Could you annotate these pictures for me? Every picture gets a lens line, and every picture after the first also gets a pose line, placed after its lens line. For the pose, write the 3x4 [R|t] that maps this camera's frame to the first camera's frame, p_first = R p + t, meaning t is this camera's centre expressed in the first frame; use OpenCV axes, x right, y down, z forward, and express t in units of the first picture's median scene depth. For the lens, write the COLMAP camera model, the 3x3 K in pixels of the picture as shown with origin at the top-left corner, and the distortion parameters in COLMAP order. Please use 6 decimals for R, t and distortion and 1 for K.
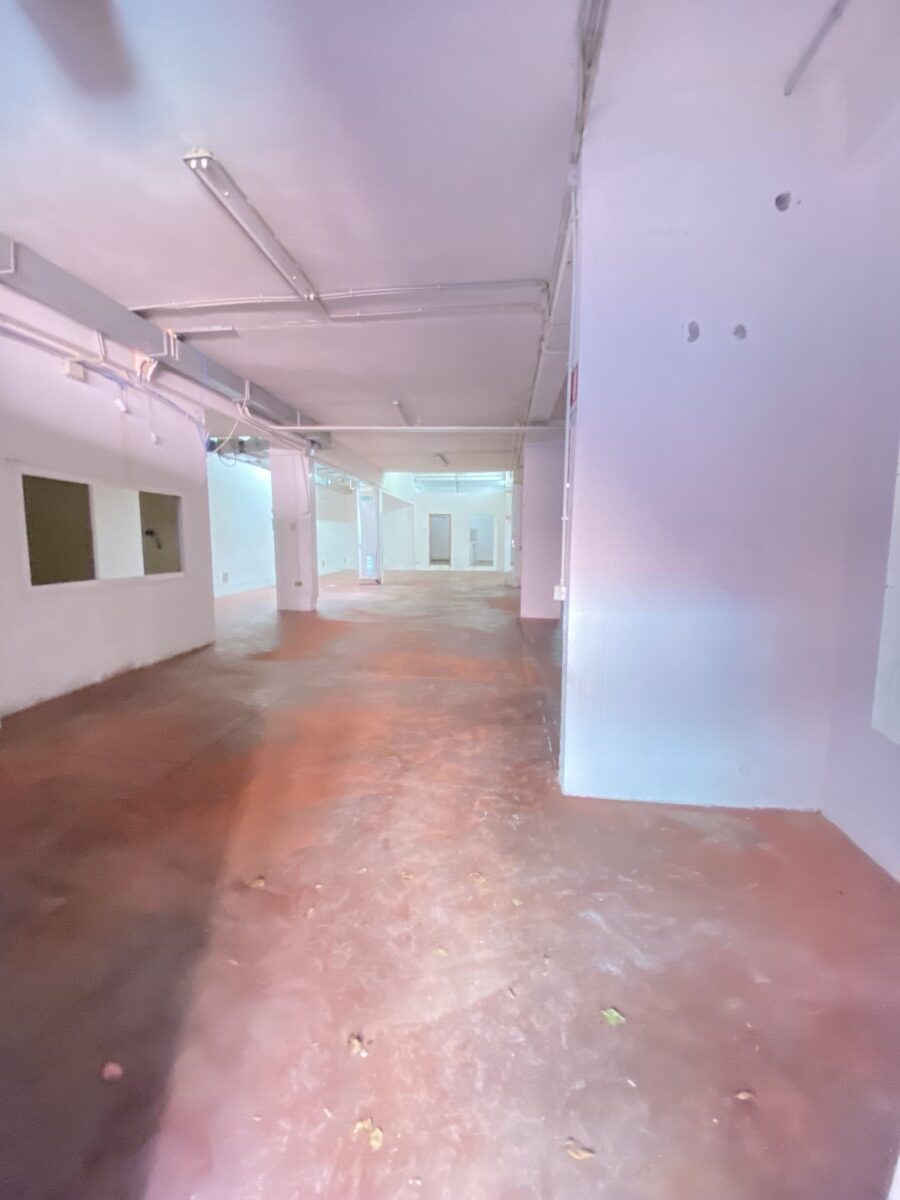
lens RADIAL K [[488.7, 0, 447.0], [0, 488.7, 596.0], [0, 0, 1]] dist [0.021303, -0.022336]
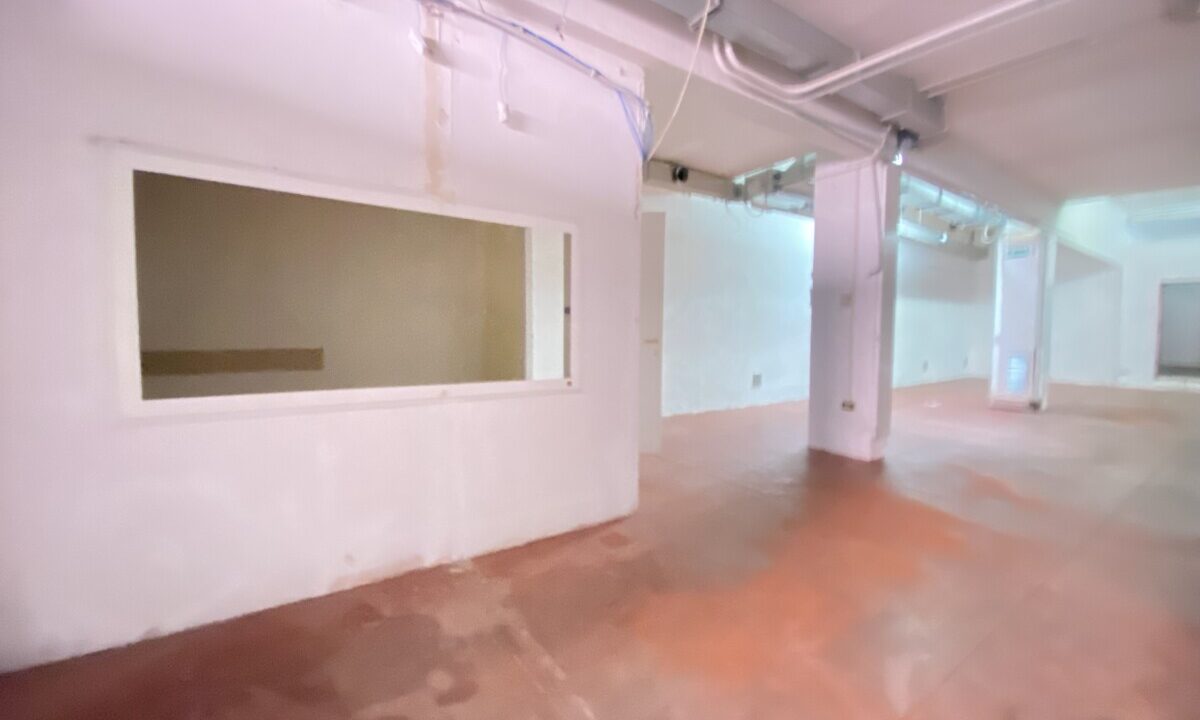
lens RADIAL K [[492.3, 0, 594.5], [0, 492.3, 360.2], [0, 0, 1]] dist [0.009527, -0.011050]
pose [[0.655606, 0.042294, -0.753918, -0.121175], [-0.088963, 0.995803, -0.021499, -0.056349], [0.749845, 0.081166, 0.656616, 0.639044]]
